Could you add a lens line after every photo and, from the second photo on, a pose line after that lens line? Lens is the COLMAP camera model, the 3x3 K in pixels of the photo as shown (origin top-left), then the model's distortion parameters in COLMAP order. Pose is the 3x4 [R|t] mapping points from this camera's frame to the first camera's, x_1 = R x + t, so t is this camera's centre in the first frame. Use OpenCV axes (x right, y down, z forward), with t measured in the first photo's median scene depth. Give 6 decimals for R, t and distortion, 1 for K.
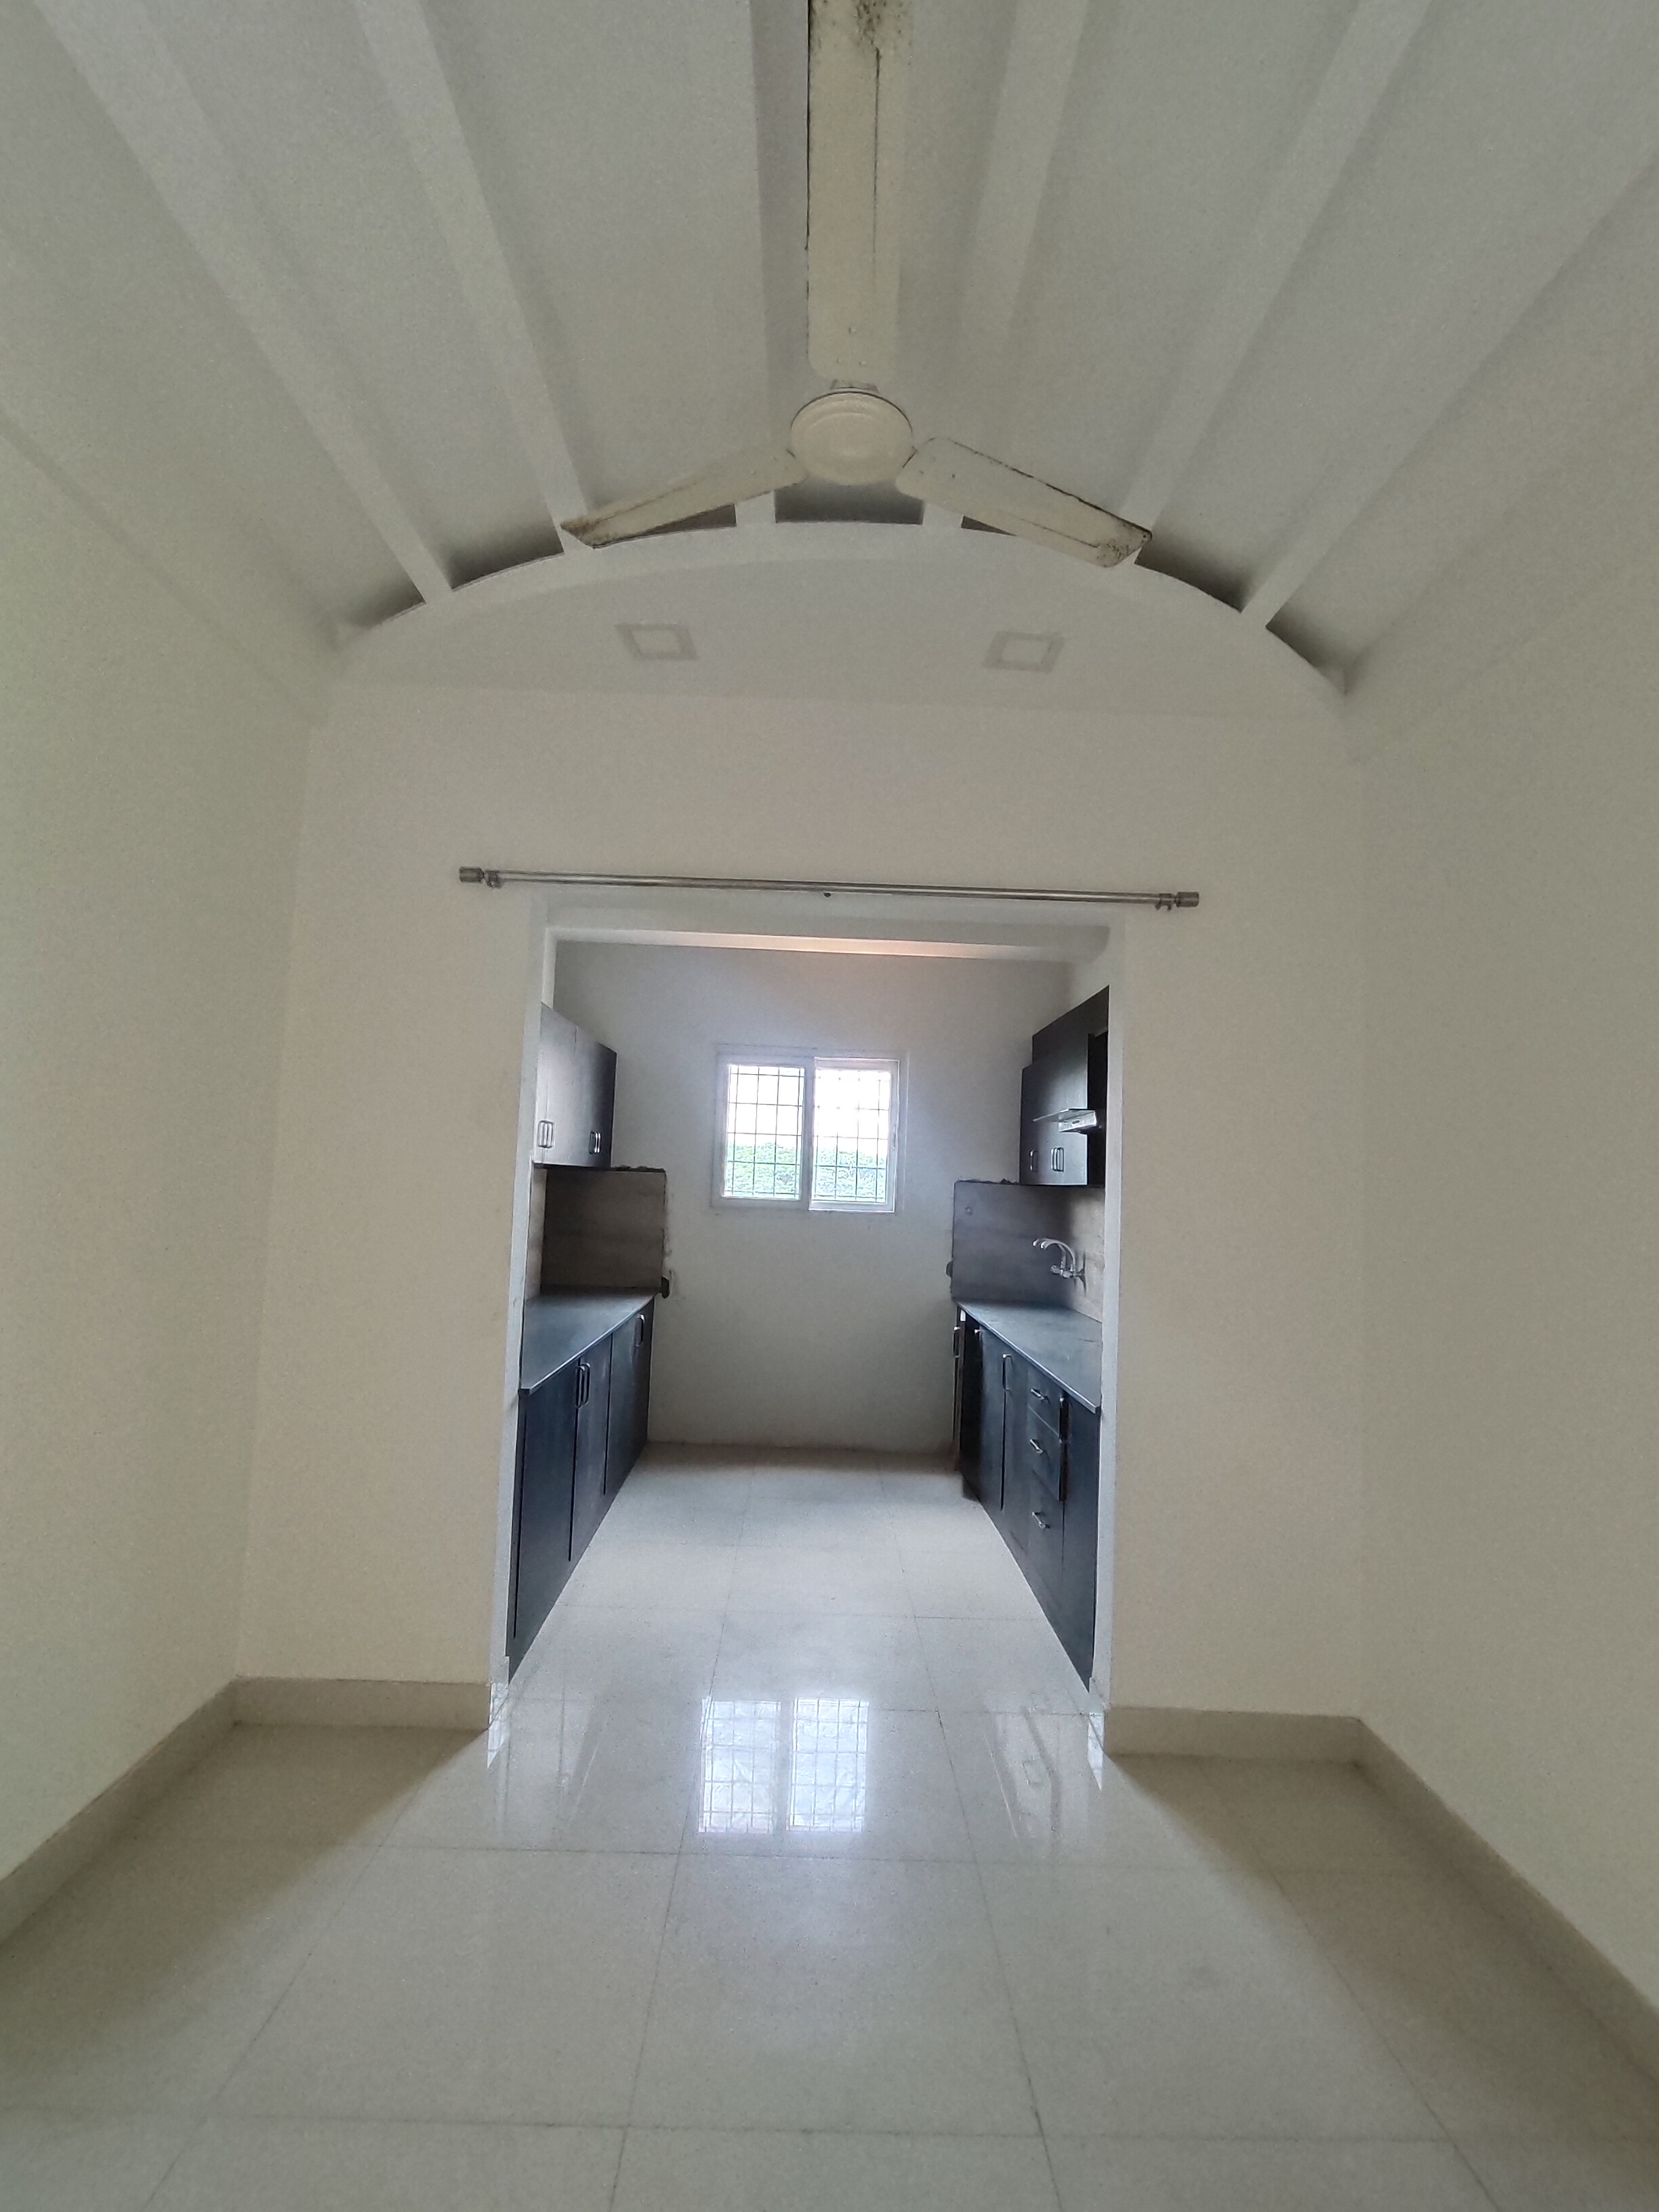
lens RADIAL K [[1040.6, 0, 783.1], [0, 1040.6, 1107.3], [0, 0, 1]] dist [-0.002022, 0.000190]
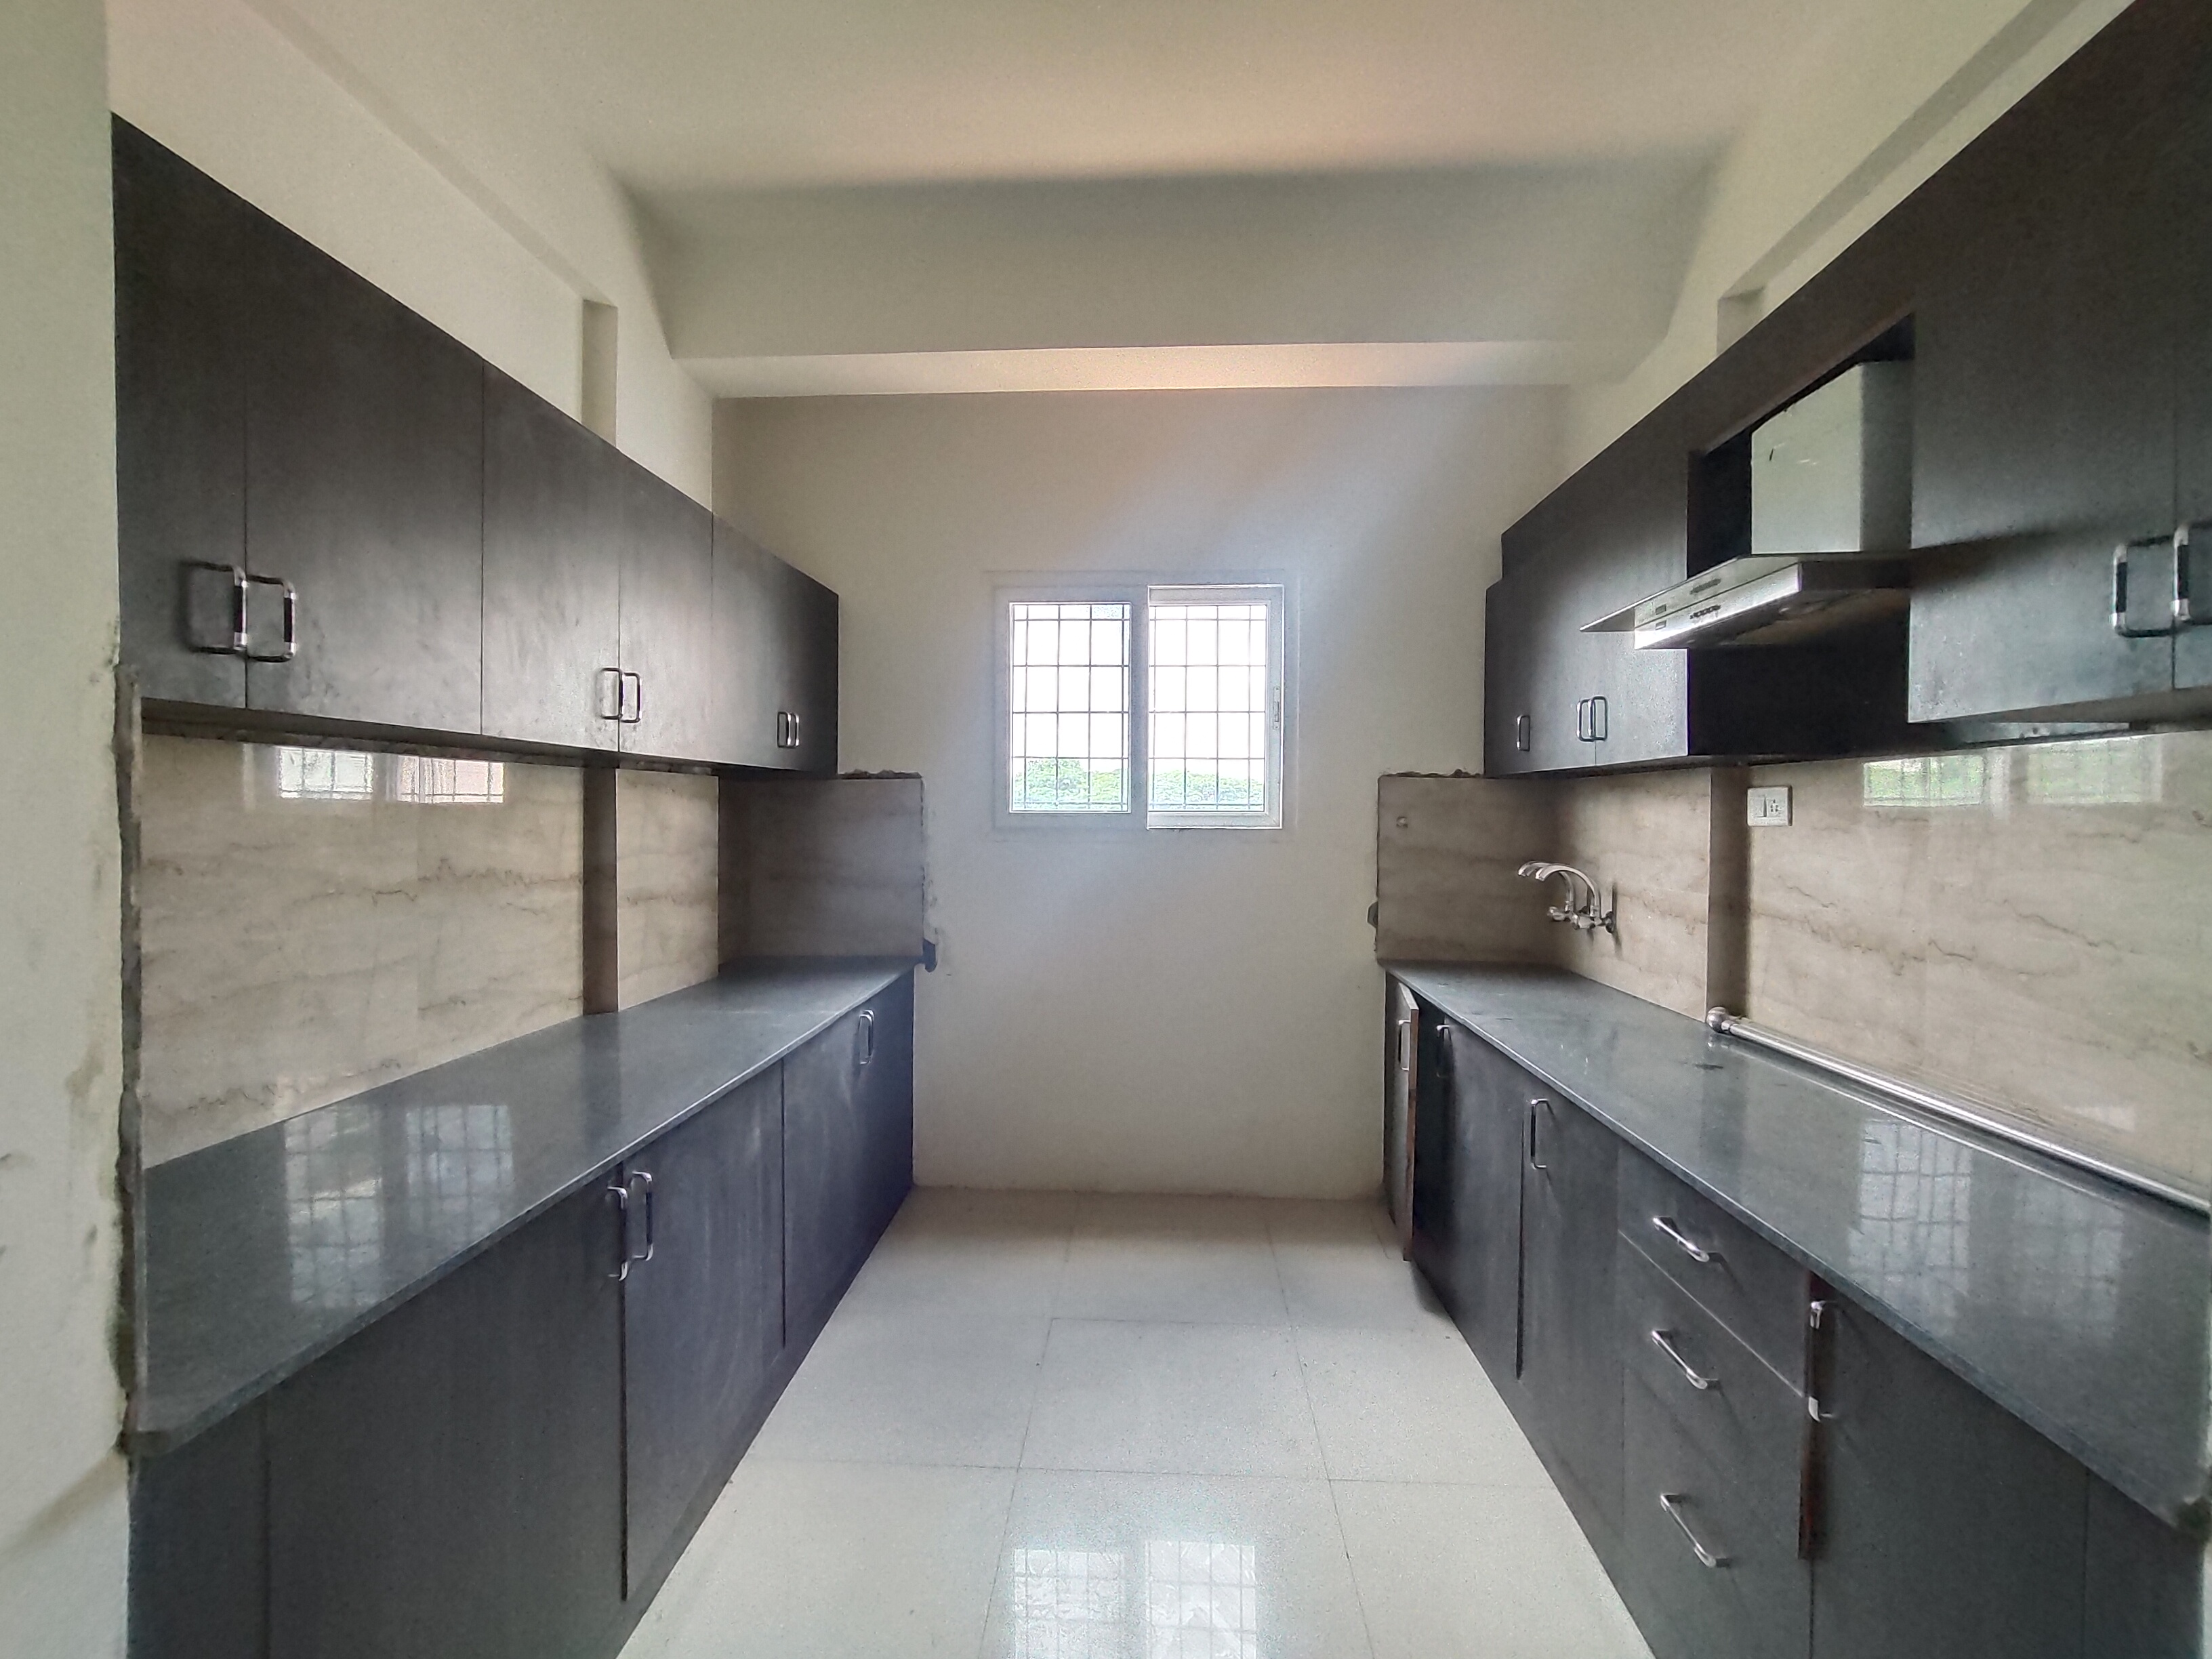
lens RADIAL K [[1040.6, 0, 1114.1], [0, 1040.6, 835.6], [0, 0, 1]] dist [-0.002022, 0.000190]
pose [[0.999309, -0.031789, -0.019278, 0.019205], [0.033456, 0.995068, 0.093383, 0.044805], [0.016215, -0.093963, 0.995444, 0.386596]]
